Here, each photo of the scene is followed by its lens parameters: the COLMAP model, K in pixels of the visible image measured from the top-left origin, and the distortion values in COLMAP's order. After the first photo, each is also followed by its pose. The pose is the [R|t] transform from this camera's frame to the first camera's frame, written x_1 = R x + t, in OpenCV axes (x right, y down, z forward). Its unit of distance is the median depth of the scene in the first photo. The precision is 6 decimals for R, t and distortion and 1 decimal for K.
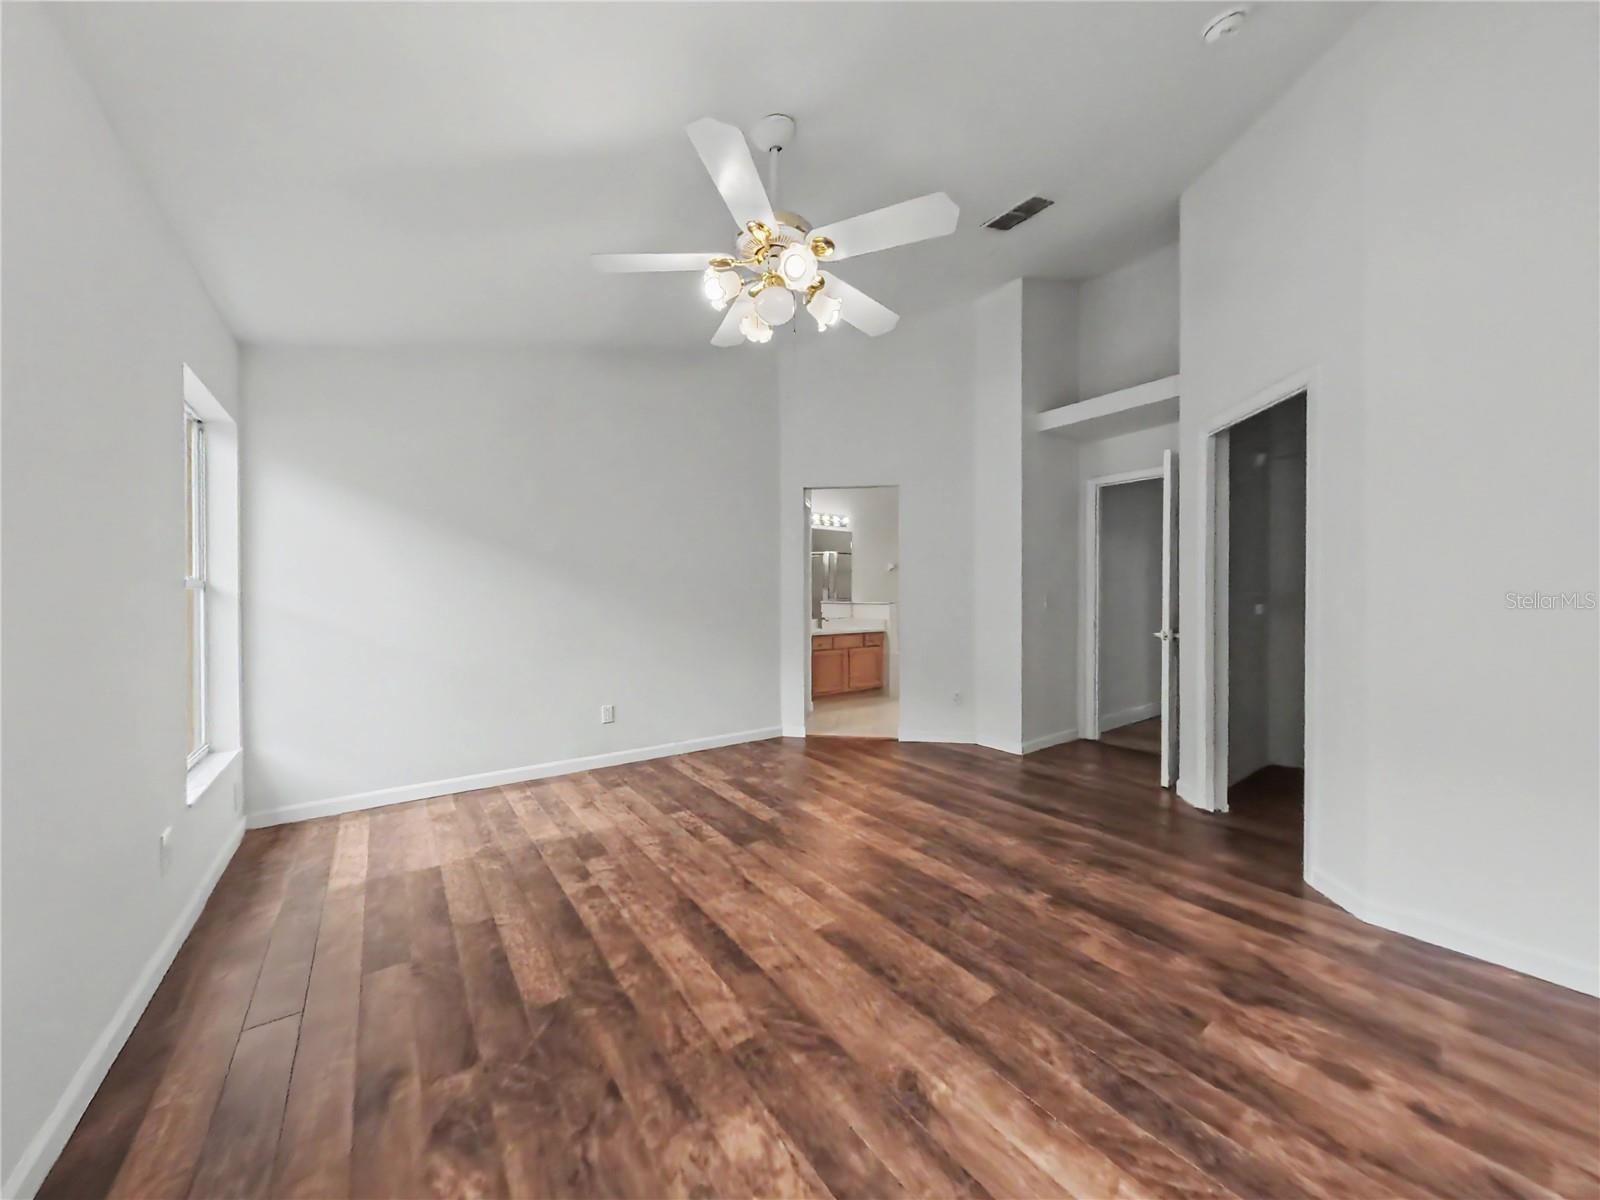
lens RADIAL K [[579.8, 0, 805.1], [0, 579.8, 592.3], [0, 0, 1]] dist [0.001583, 0.000072]
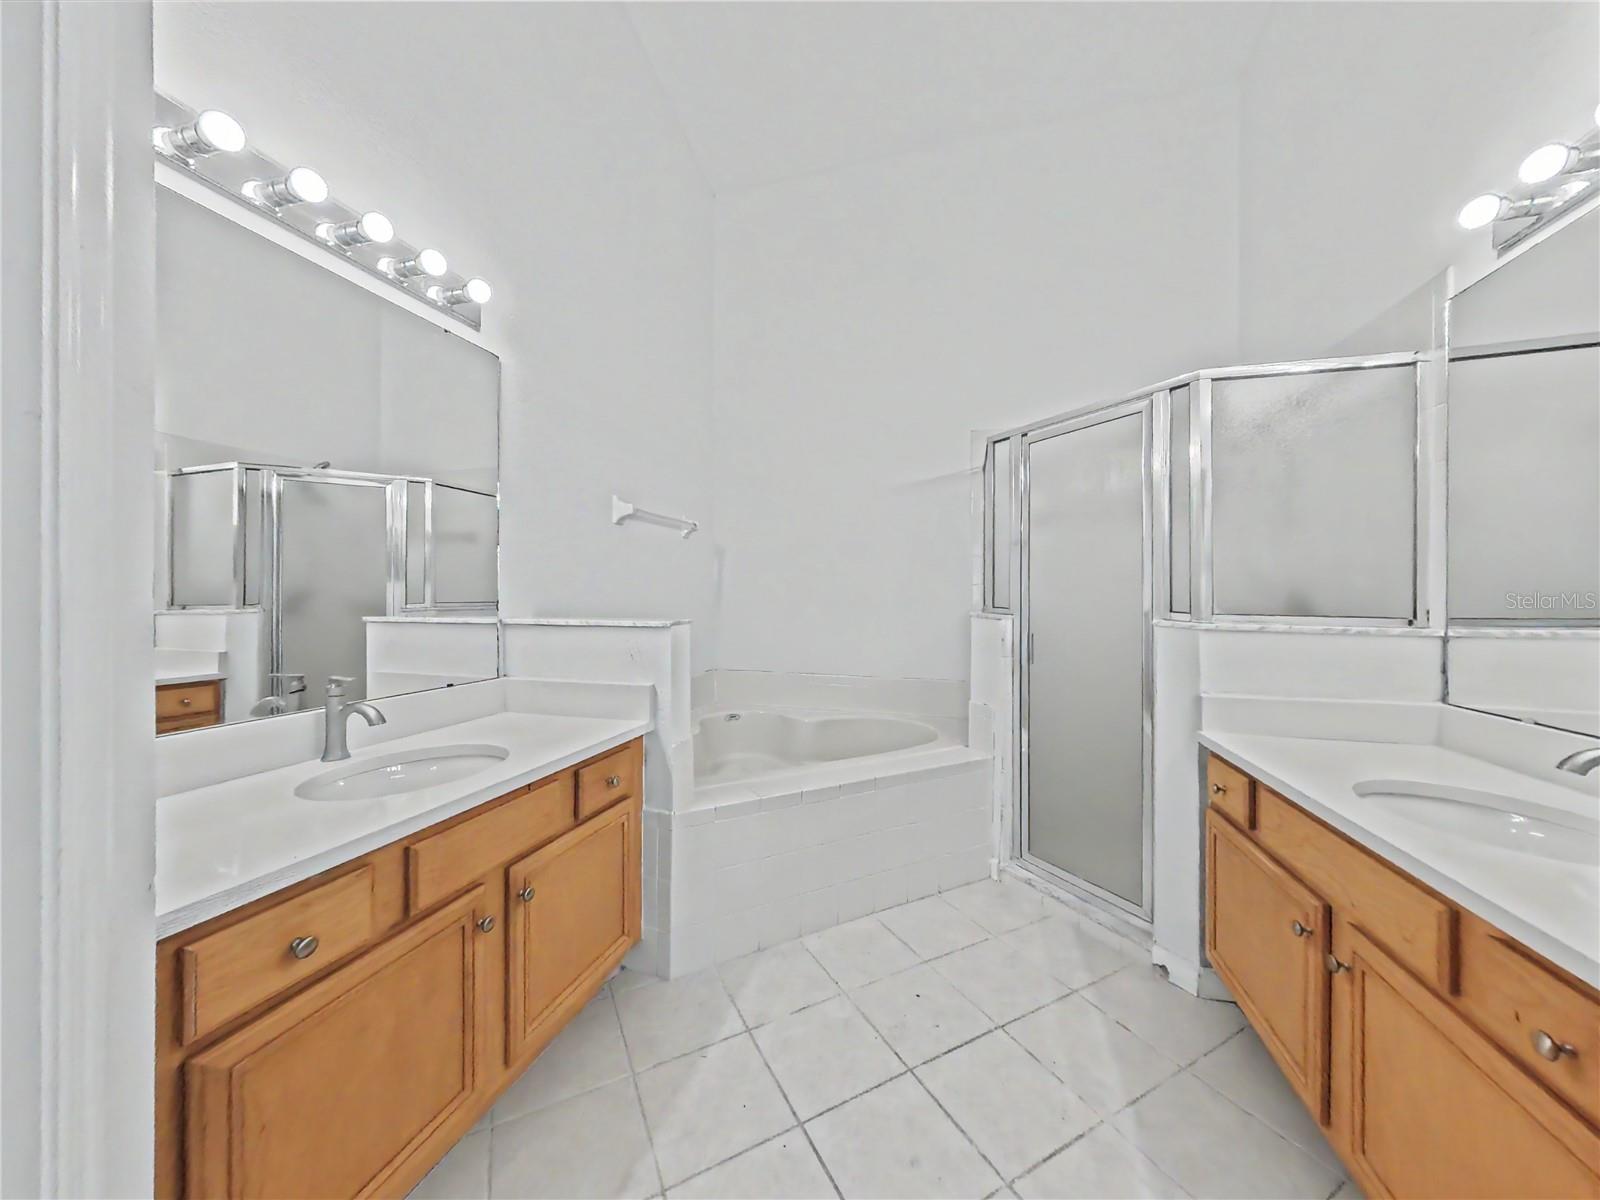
lens RADIAL K [[579.8, 0, 805.1], [0, 579.8, 592.3], [0, 0, 1]] dist [0.001583, 0.000072]
pose [[0.808641, 0.000473, 0.588302, 0.111534], [0.000643, 0.999998, -0.001689, 0.012534], [-0.588302, 0.001744, 0.808639, 2.086974]]
